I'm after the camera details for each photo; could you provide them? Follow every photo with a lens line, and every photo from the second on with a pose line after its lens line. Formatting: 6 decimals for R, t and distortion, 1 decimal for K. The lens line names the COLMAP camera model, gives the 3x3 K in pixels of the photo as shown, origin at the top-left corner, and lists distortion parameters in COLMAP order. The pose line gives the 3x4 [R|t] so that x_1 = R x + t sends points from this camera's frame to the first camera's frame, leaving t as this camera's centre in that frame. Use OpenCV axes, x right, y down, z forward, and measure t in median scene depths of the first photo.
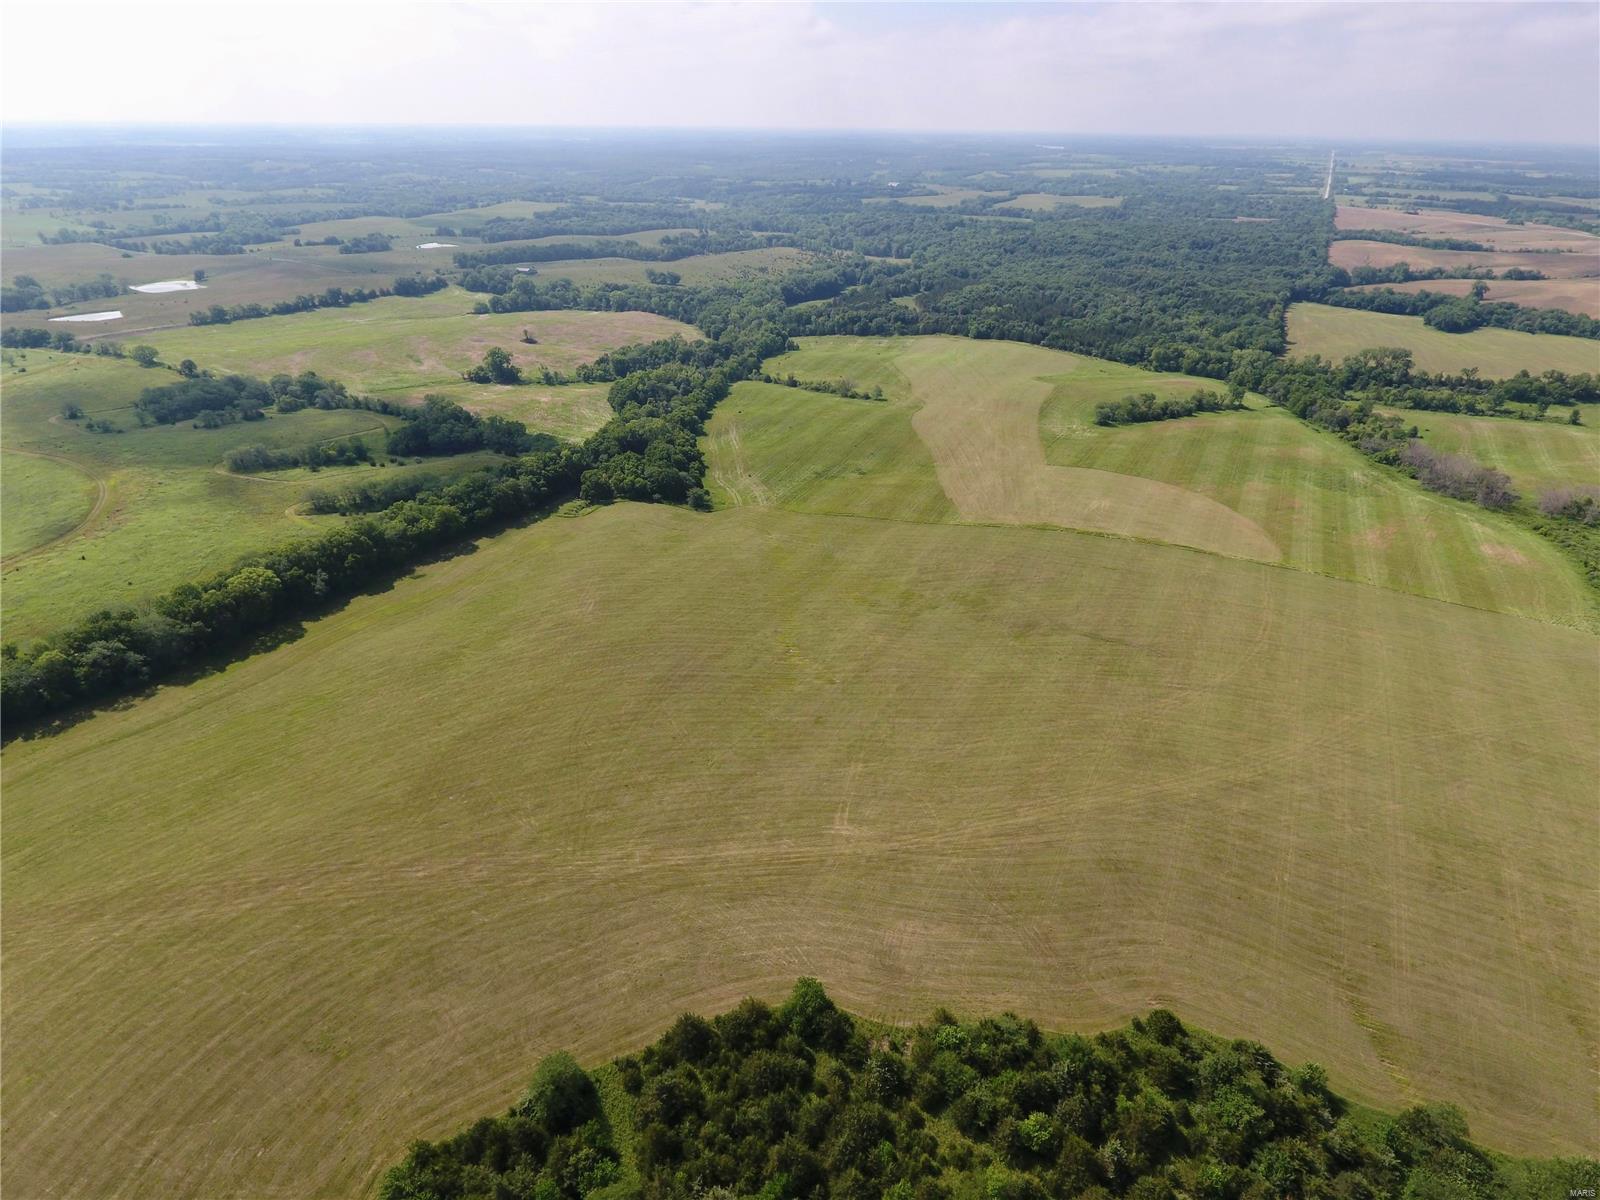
lens RADIAL K [[940.8, 0, 808.2], [0, 940.8, 598.9], [0, 0, 1]] dist [-0.003488, -0.001545]
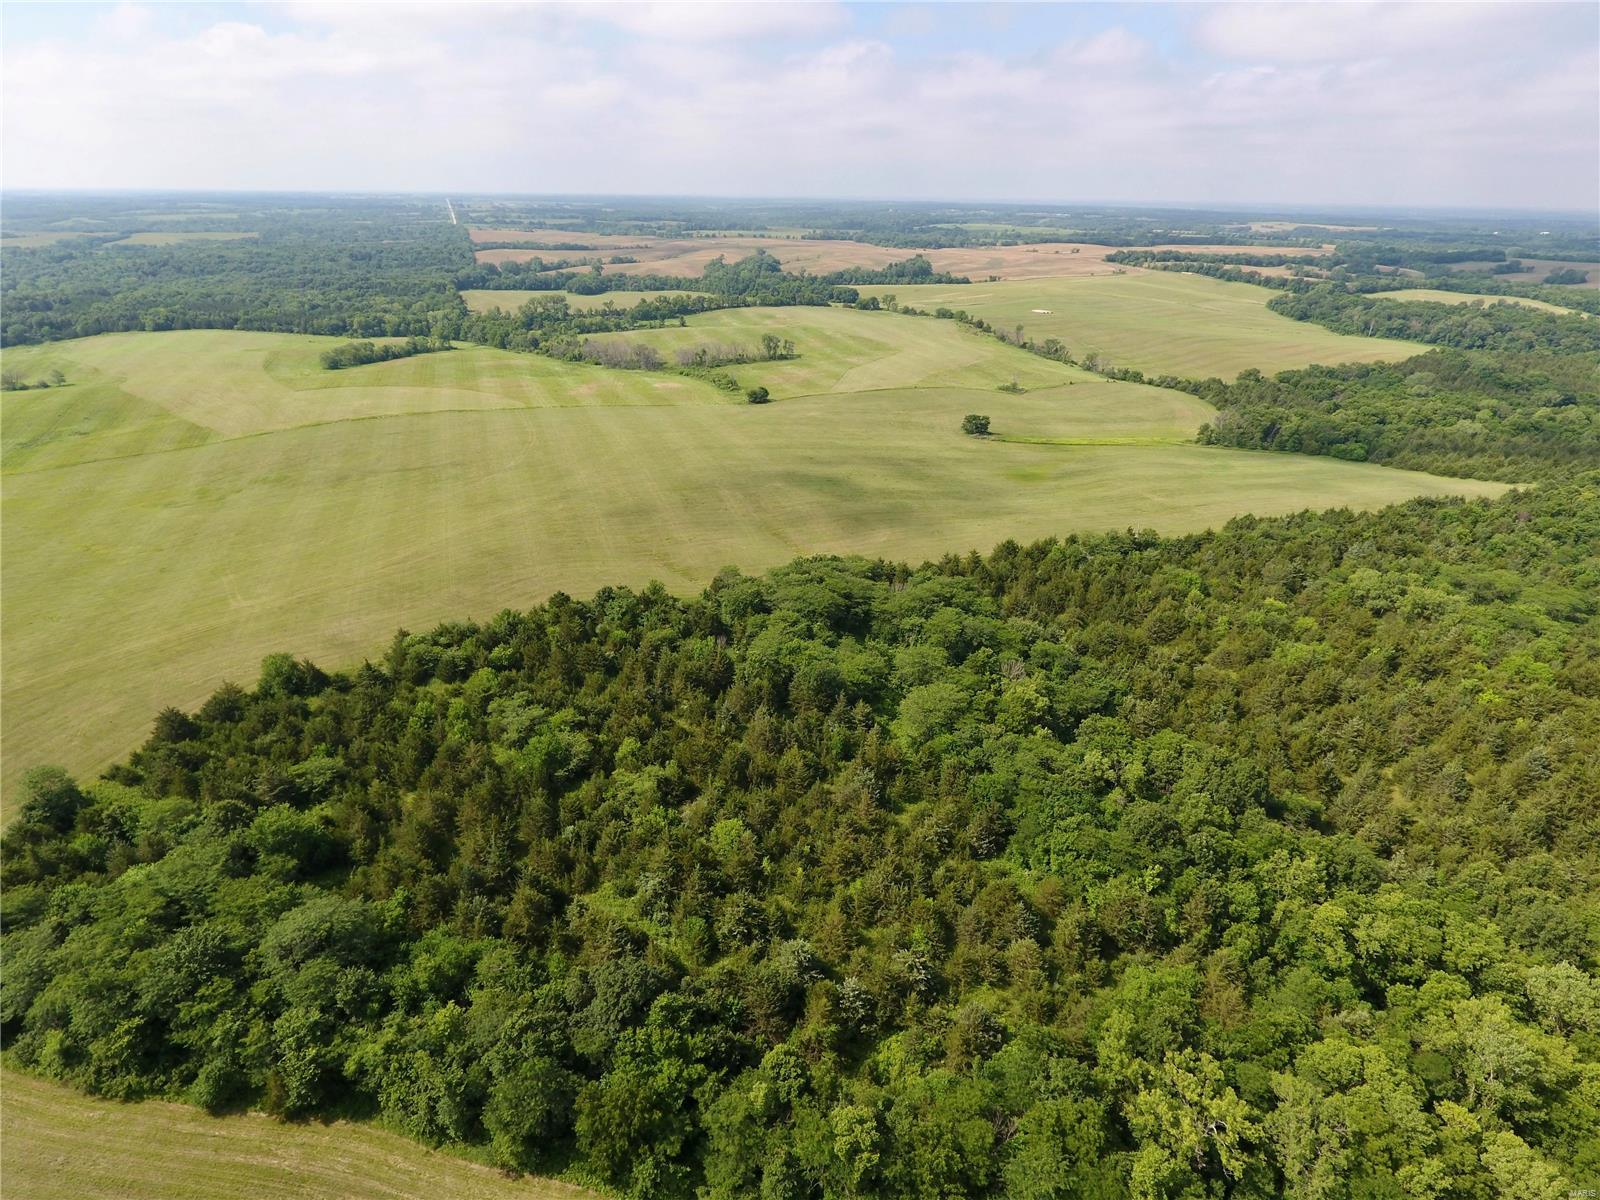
lens RADIAL K [[940.8, 0, 808.7], [0, 940.8, 606.5], [0, 0, 1]] dist [-0.003488, -0.001545]
pose [[0.690225, -0.290529, 0.662708, -0.136322], [0.322310, 0.943423, 0.077900, 0.225116], [-0.647847, 0.159829, 0.744815, -0.124088]]
